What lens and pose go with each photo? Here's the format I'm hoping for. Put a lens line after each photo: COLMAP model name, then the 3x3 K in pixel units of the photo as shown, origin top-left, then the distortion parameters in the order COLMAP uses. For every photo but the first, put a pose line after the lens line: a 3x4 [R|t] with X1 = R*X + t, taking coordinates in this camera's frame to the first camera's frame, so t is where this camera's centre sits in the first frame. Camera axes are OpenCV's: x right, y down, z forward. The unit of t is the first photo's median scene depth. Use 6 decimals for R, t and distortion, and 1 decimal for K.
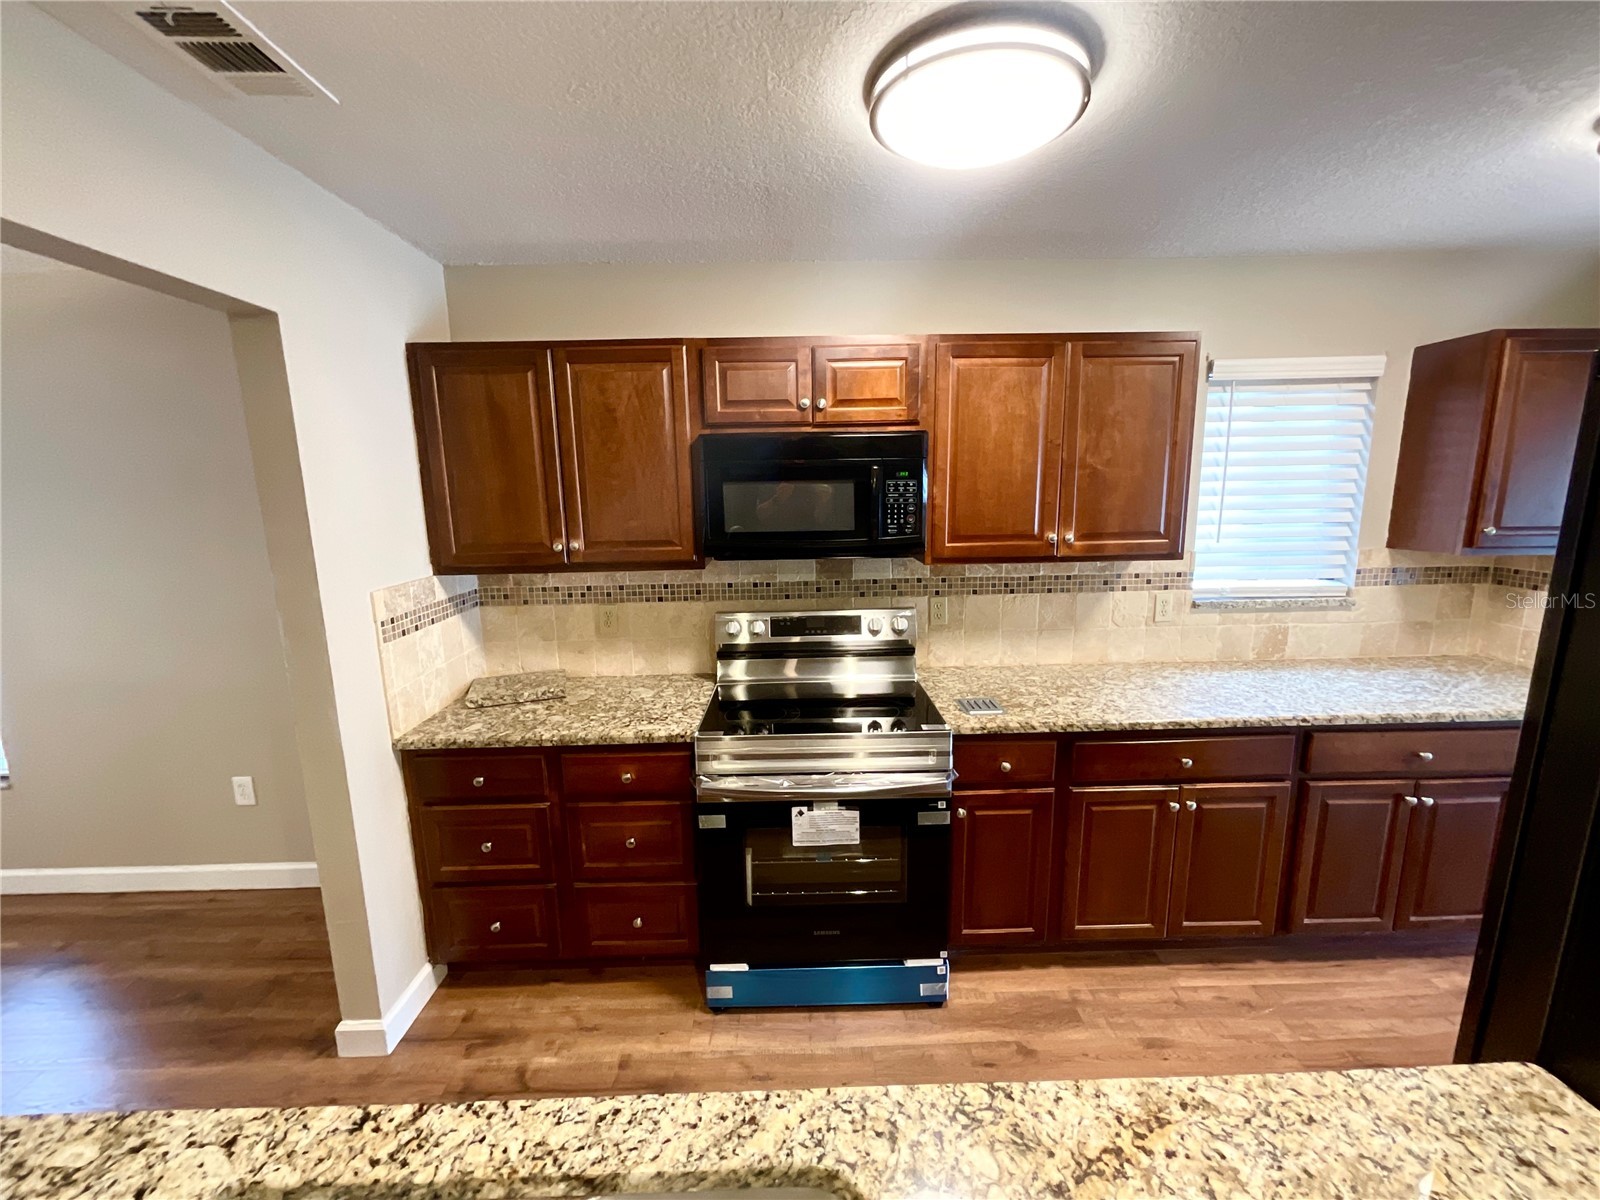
lens RADIAL K [[653.2, 0, 803.7], [0, 653.2, 600.9], [0, 0, 1]] dist [0.000118, -0.000061]
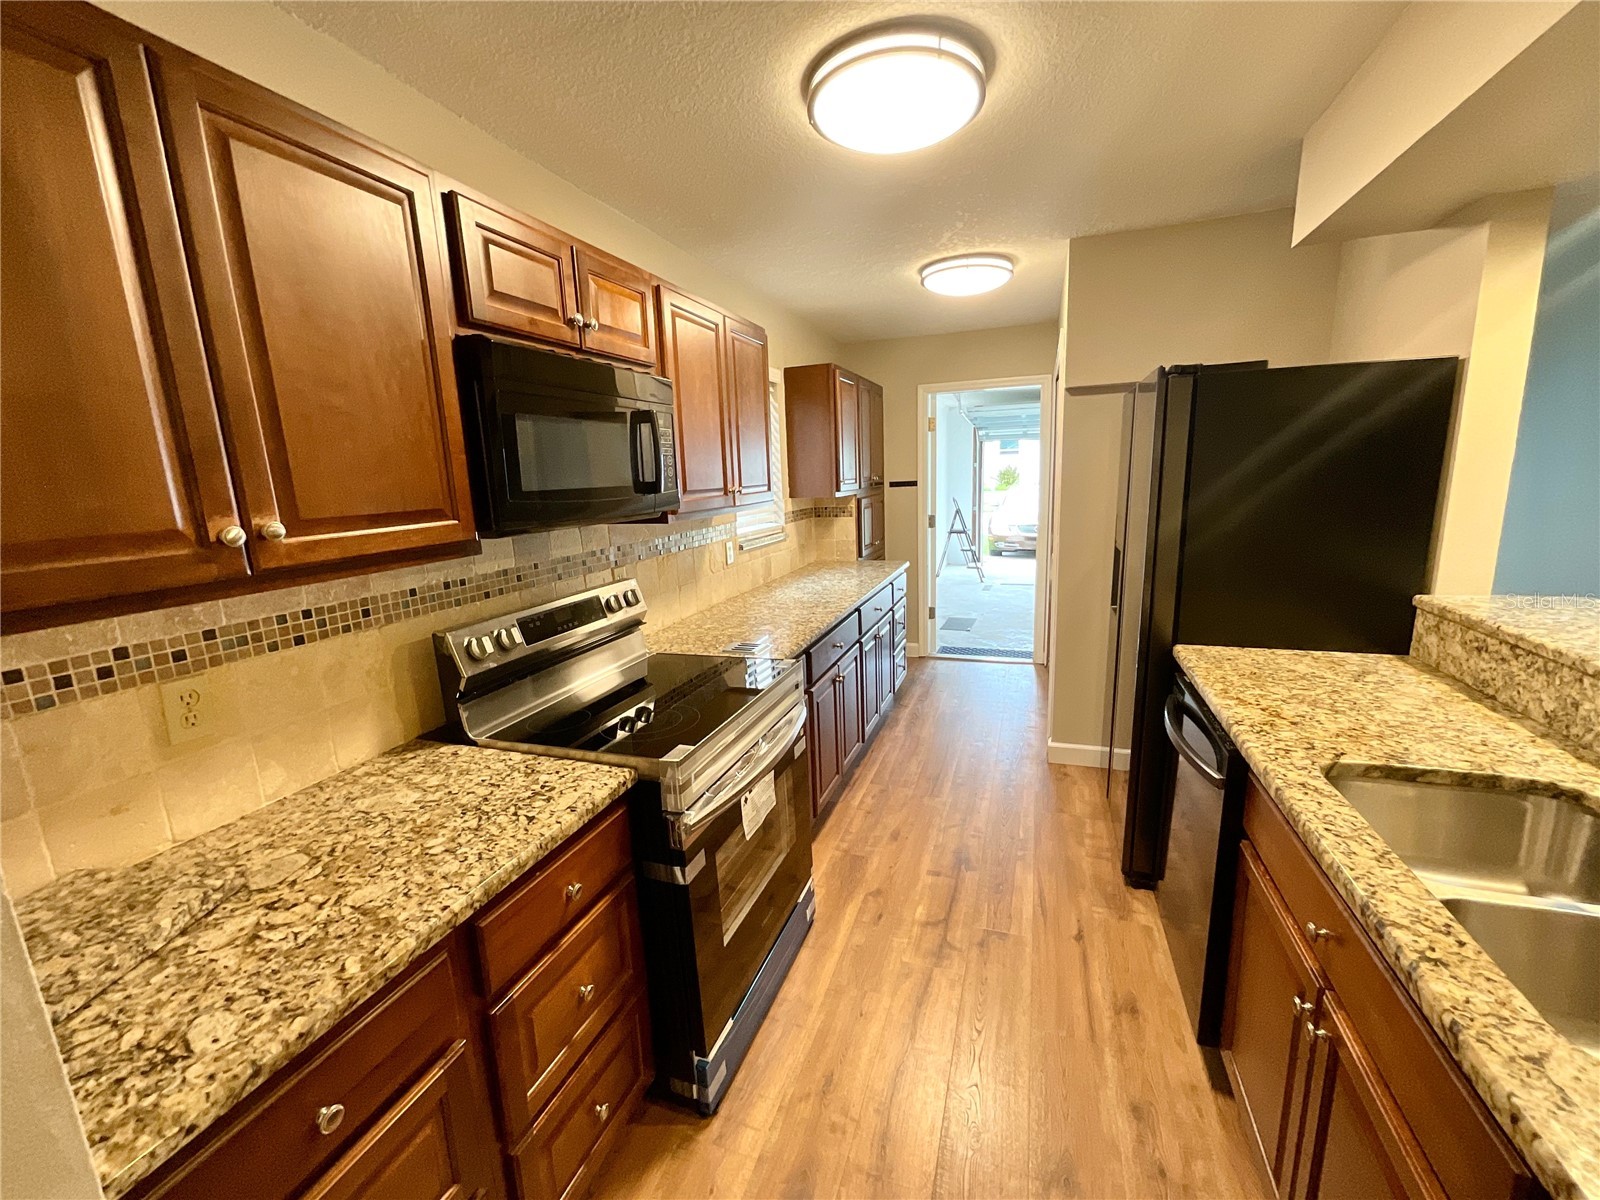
lens RADIAL K [[653.2, 0, 803.5], [0, 653.2, 596.1], [0, 0, 1]] dist [0.000118, -0.000061]
pose [[0.354326, -0.172166, 0.919136, -0.595453], [0.197350, 0.974535, 0.106465, -0.014191], [-0.914060, 0.143668, 0.379280, 0.458740]]
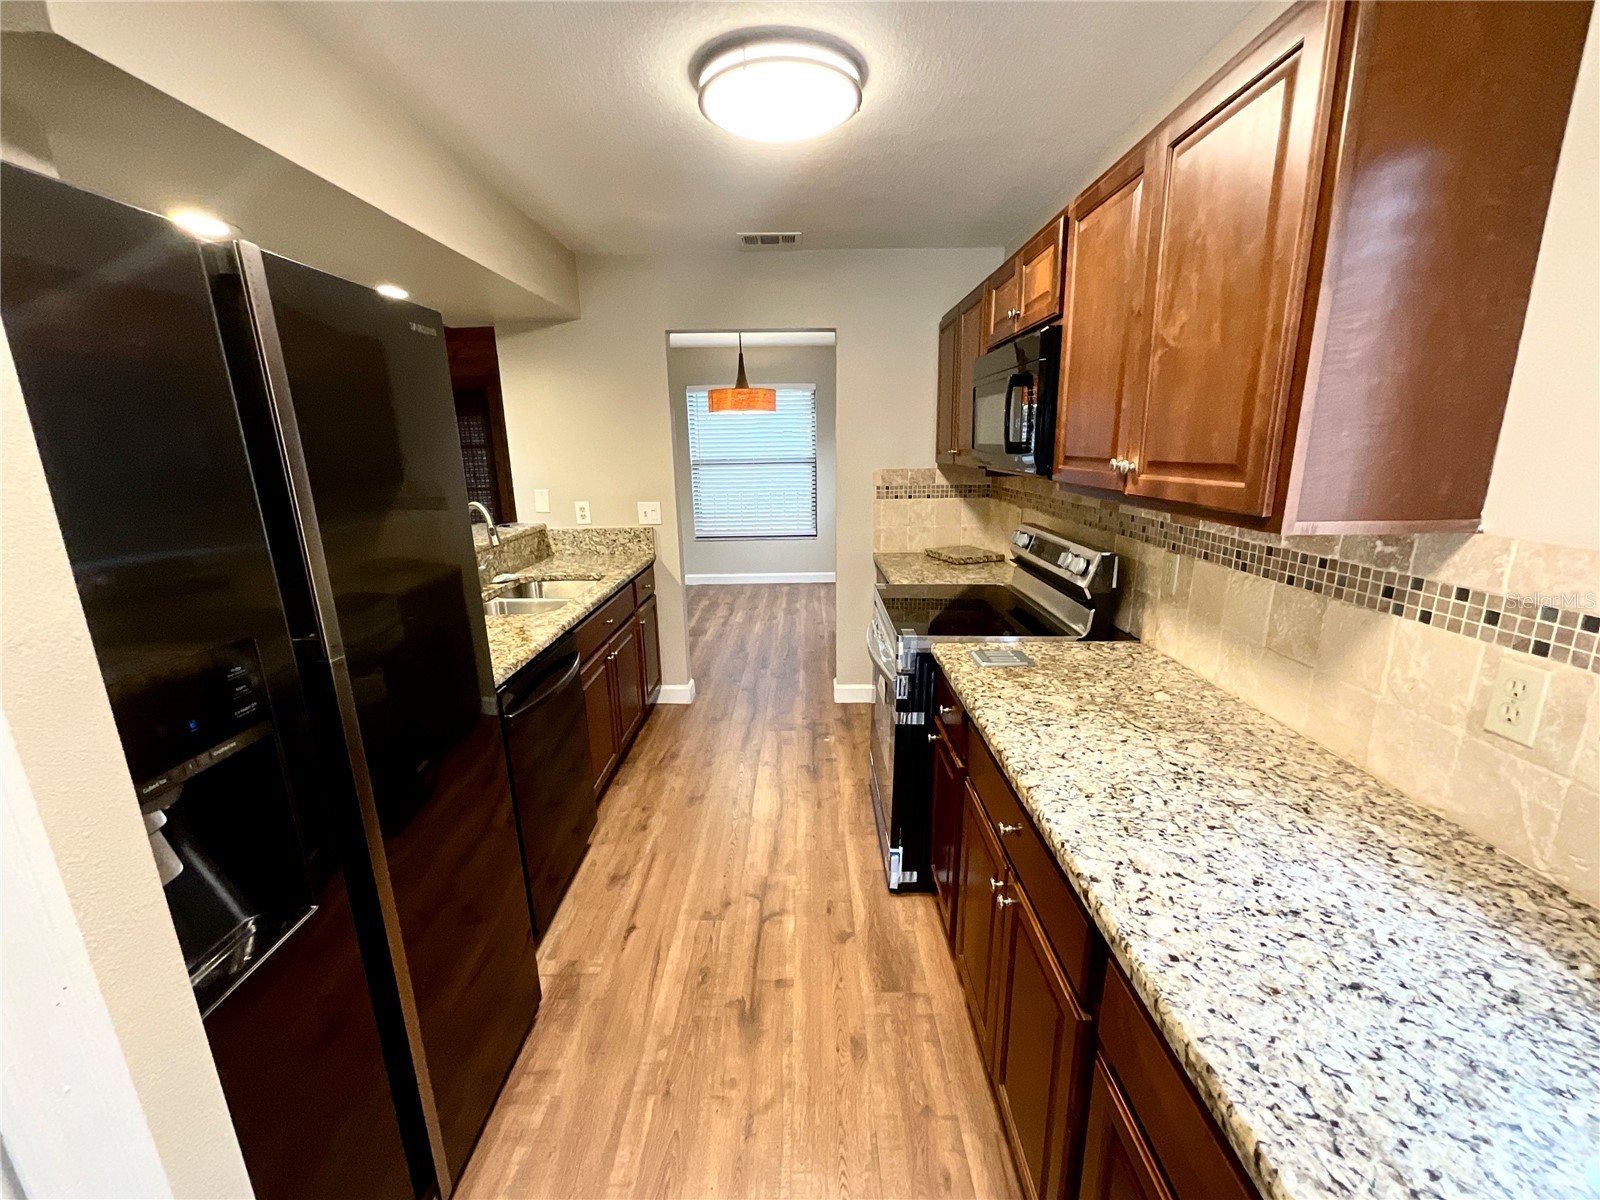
lens RADIAL K [[653.2, 0, 799.2], [0, 653.2, 599.5], [0, 0, 1]] dist [0.000118, -0.000061]
pose [[-0.027559, 0.252309, -0.967254, 0.984422], [-0.160973, 0.953873, 0.253405, -0.077317], [0.986574, 0.162685, 0.014327, 0.655612]]
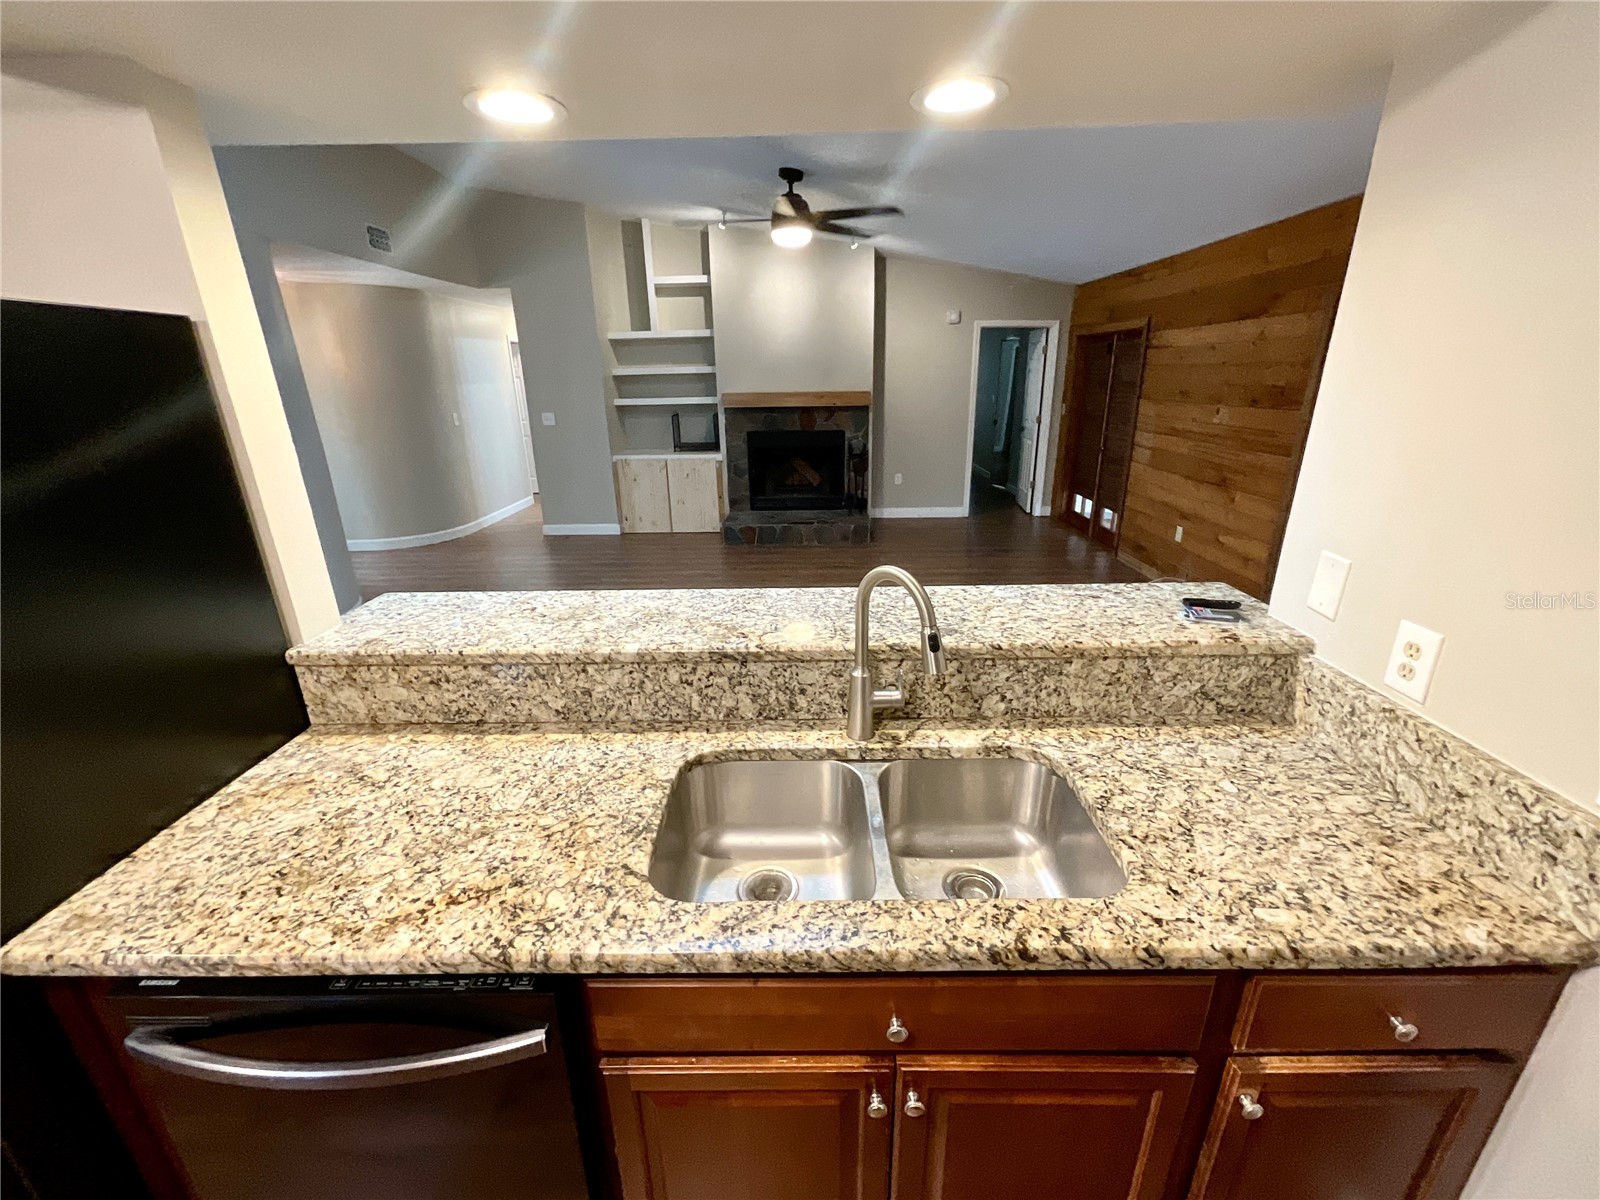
lens RADIAL K [[653.2, 0, 802.0], [0, 653.2, 603.7], [0, 0, 1]] dist [0.000118, -0.000061]
pose [[-0.999082, 0.020144, 0.037812, -0.087566], [0.036254, 0.867798, 0.495593, -0.093740], [-0.022830, 0.496509, -0.867731, 0.554330]]
